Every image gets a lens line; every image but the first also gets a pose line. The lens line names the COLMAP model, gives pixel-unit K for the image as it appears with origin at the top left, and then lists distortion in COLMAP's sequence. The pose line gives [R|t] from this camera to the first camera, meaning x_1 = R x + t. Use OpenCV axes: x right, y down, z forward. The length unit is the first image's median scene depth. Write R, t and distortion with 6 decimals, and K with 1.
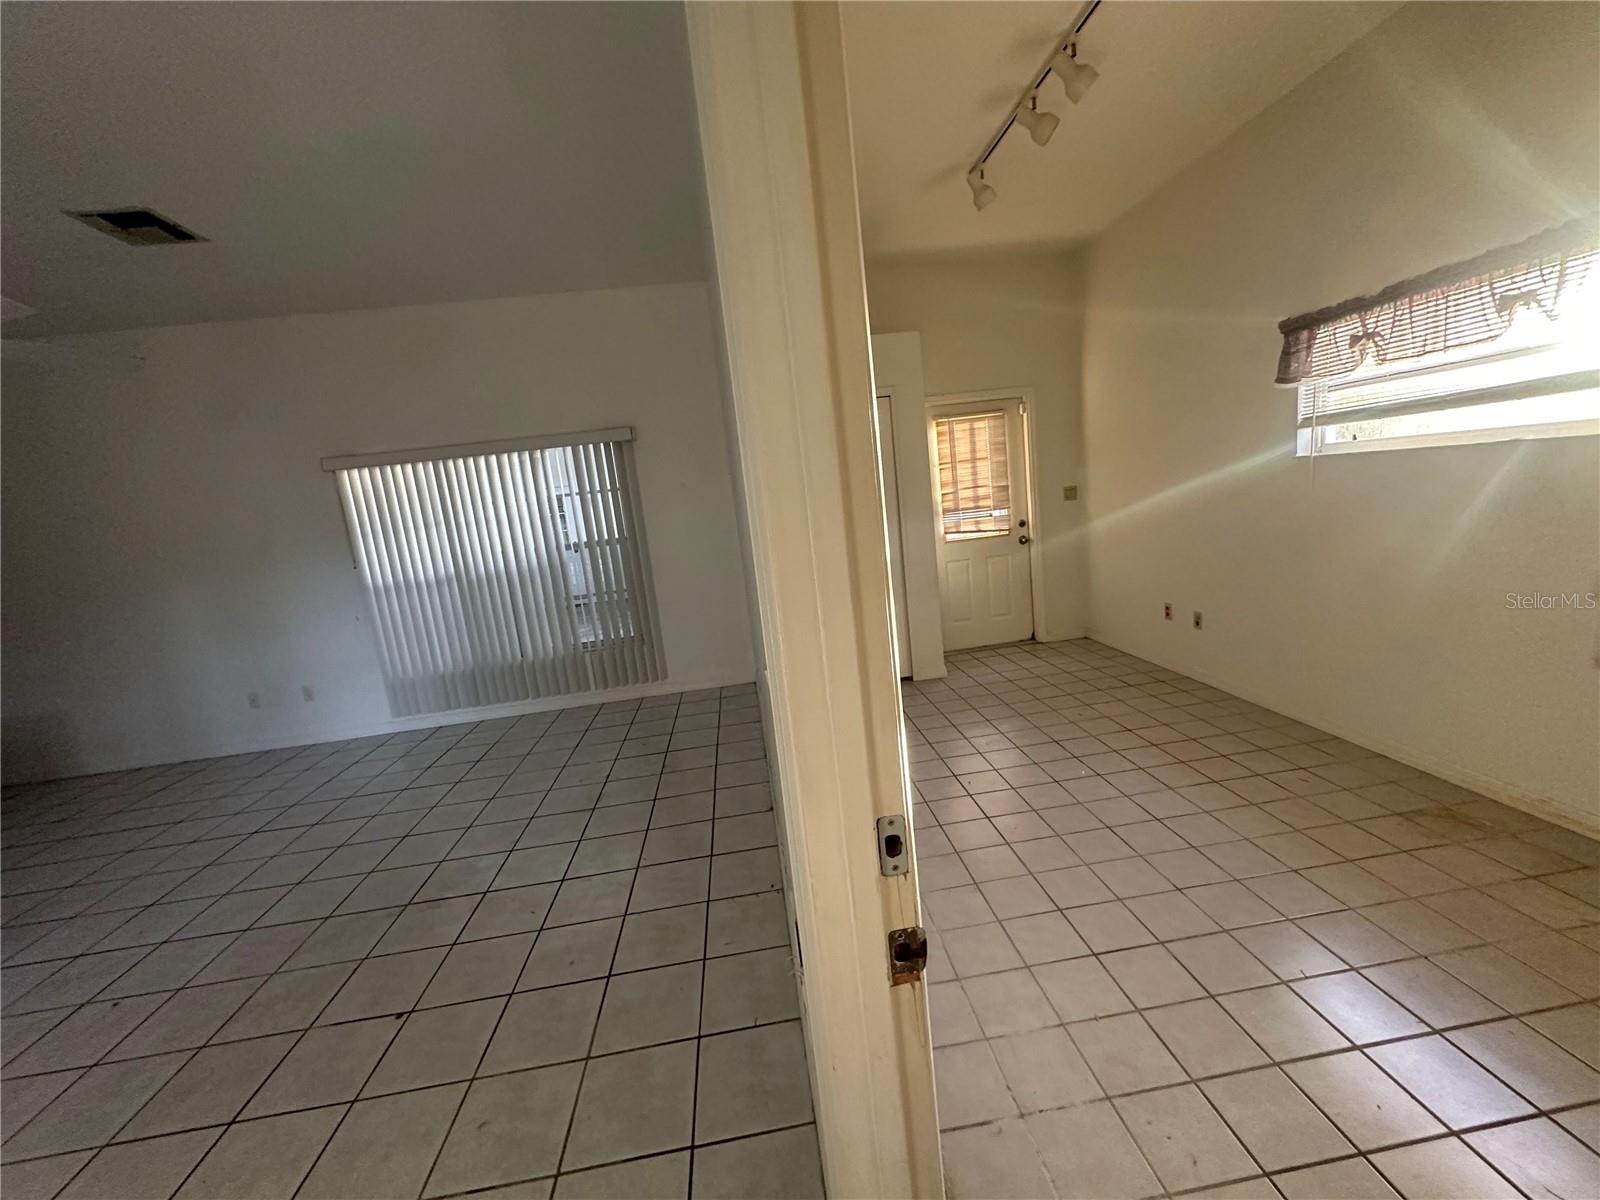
lens RADIAL K [[634.5, 0, 800.9], [0, 634.5, 600.8], [0, 0, 1]] dist [-0.004802, 0.000864]
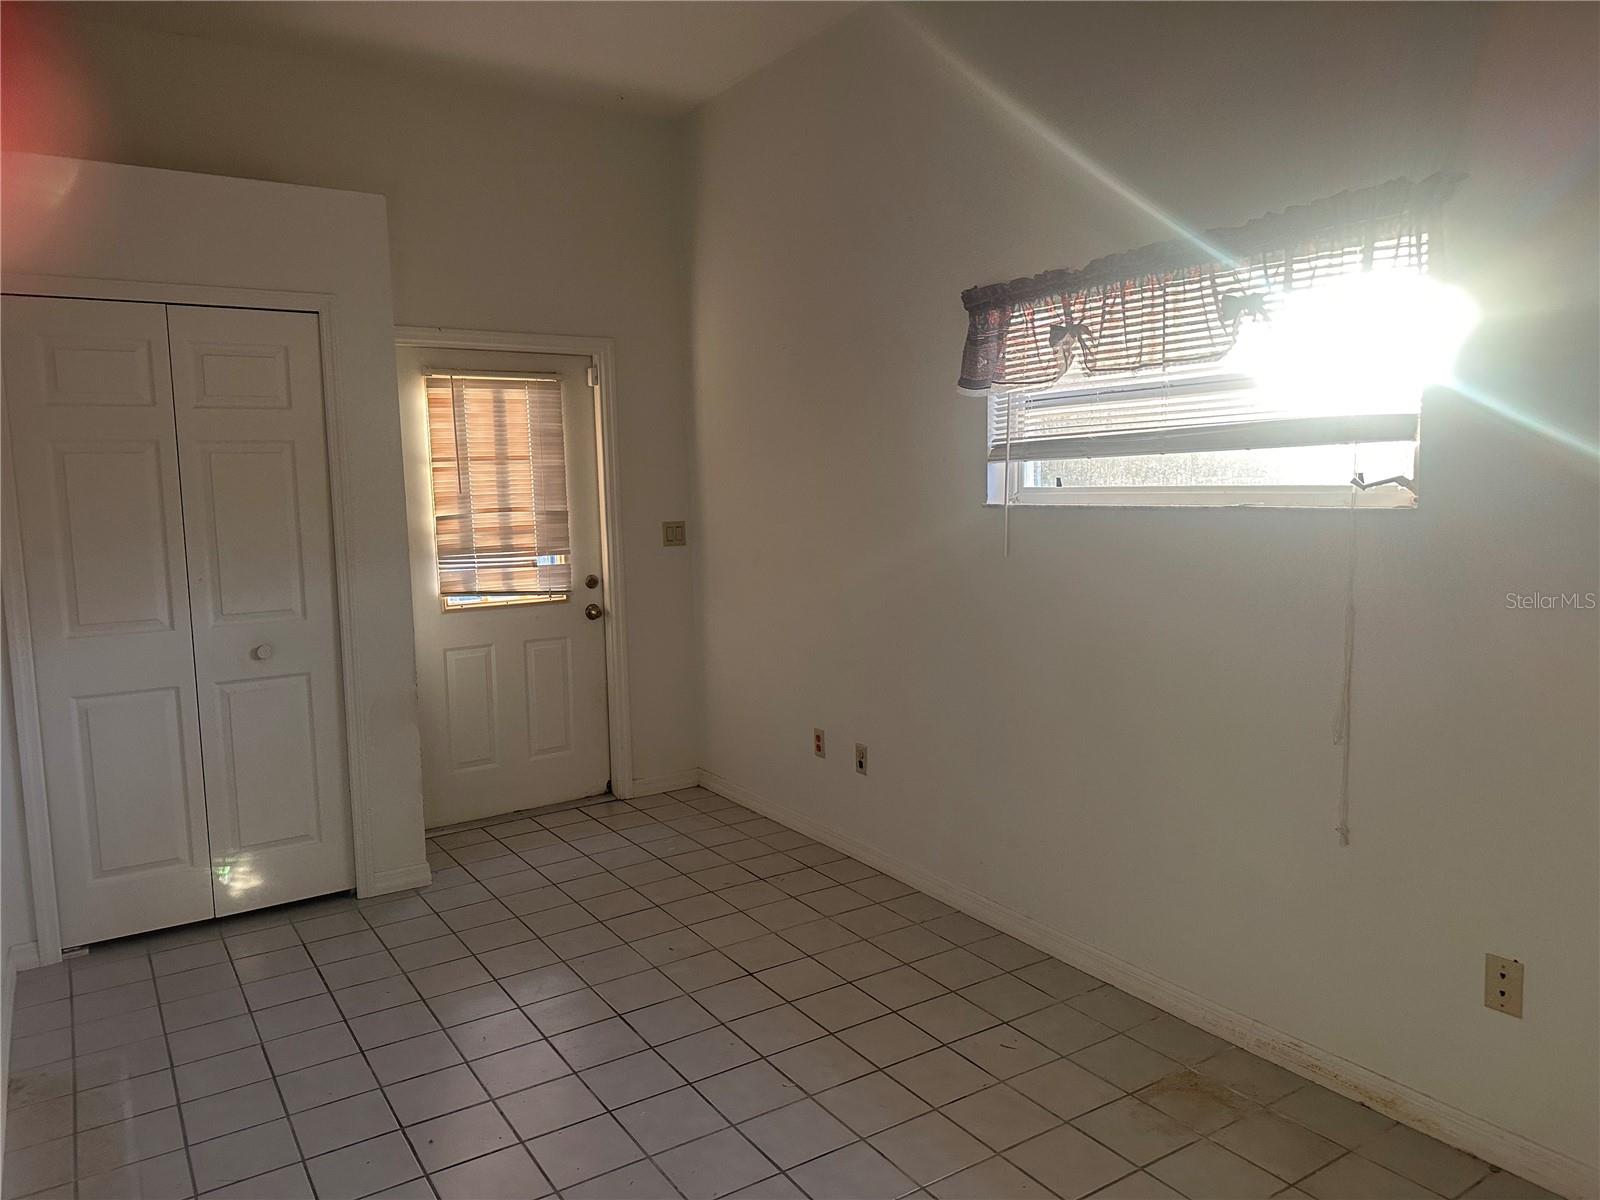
lens RADIAL K [[1106.6, 0, 800.0], [0, 1106.6, 600.0], [0, 0, 1]] dist [0.076910, -0.087024]
pose [[0.883722, 0.041049, 0.466209, 0.083413], [0.001283, 0.995930, -0.090122, -0.026405], [-0.468011, 0.080241, 0.880072, 0.095549]]
